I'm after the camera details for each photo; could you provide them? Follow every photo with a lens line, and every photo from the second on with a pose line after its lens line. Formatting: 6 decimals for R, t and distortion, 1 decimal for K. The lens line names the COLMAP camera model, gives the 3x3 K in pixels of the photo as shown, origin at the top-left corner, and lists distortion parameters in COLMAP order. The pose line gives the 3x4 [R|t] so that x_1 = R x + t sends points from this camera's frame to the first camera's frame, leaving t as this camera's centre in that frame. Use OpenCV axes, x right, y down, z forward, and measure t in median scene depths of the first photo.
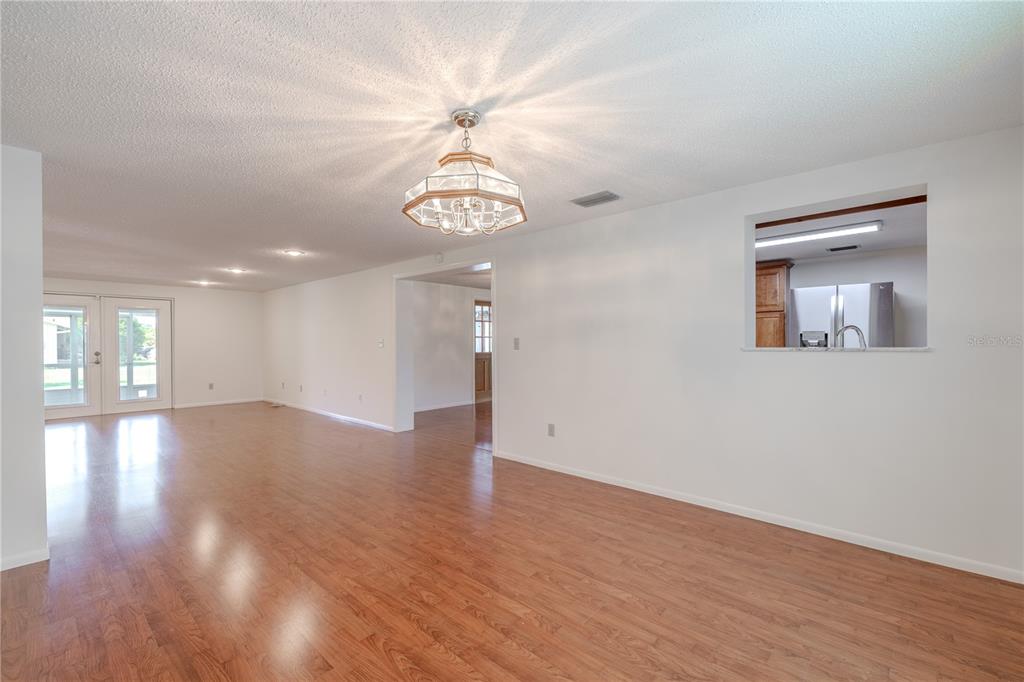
lens RADIAL K [[437.1, 0, 513.5], [0, 437.1, 345.1], [0, 0, 1]] dist [0.005861, -0.002351]
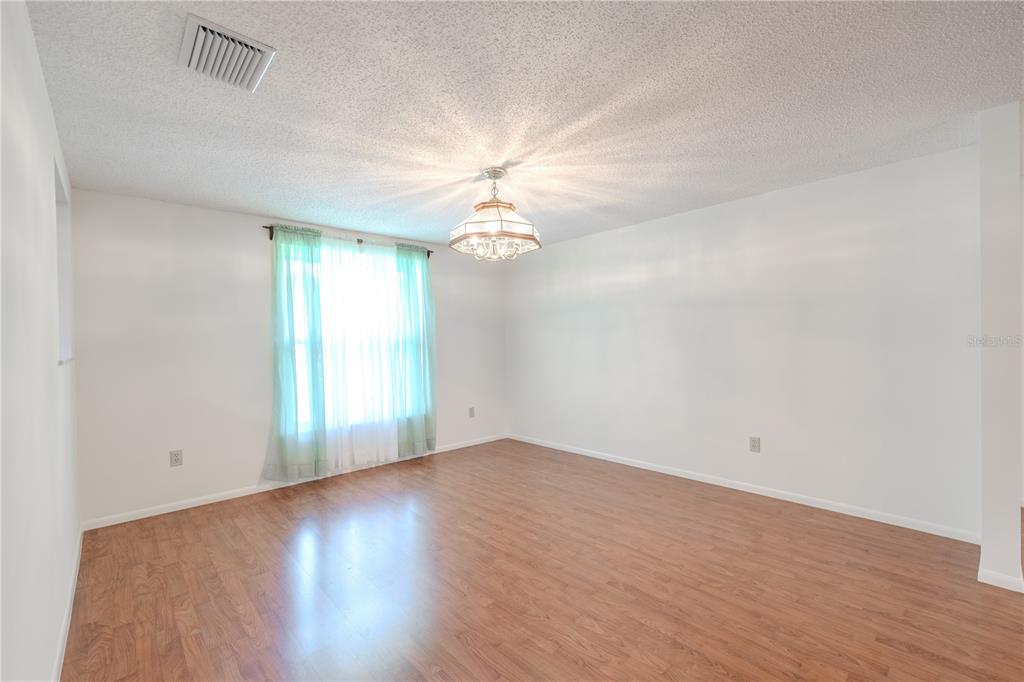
lens RADIAL K [[437.1, 0, 511.9], [0, 437.1, 342.4], [0, 0, 1]] dist [0.005861, -0.002351]
pose [[-0.994568, 0.022172, 0.101701, -0.252437], [0.023018, 0.999709, 0.007154, -0.010941], [-0.101512, 0.009456, -0.994789, 2.058721]]
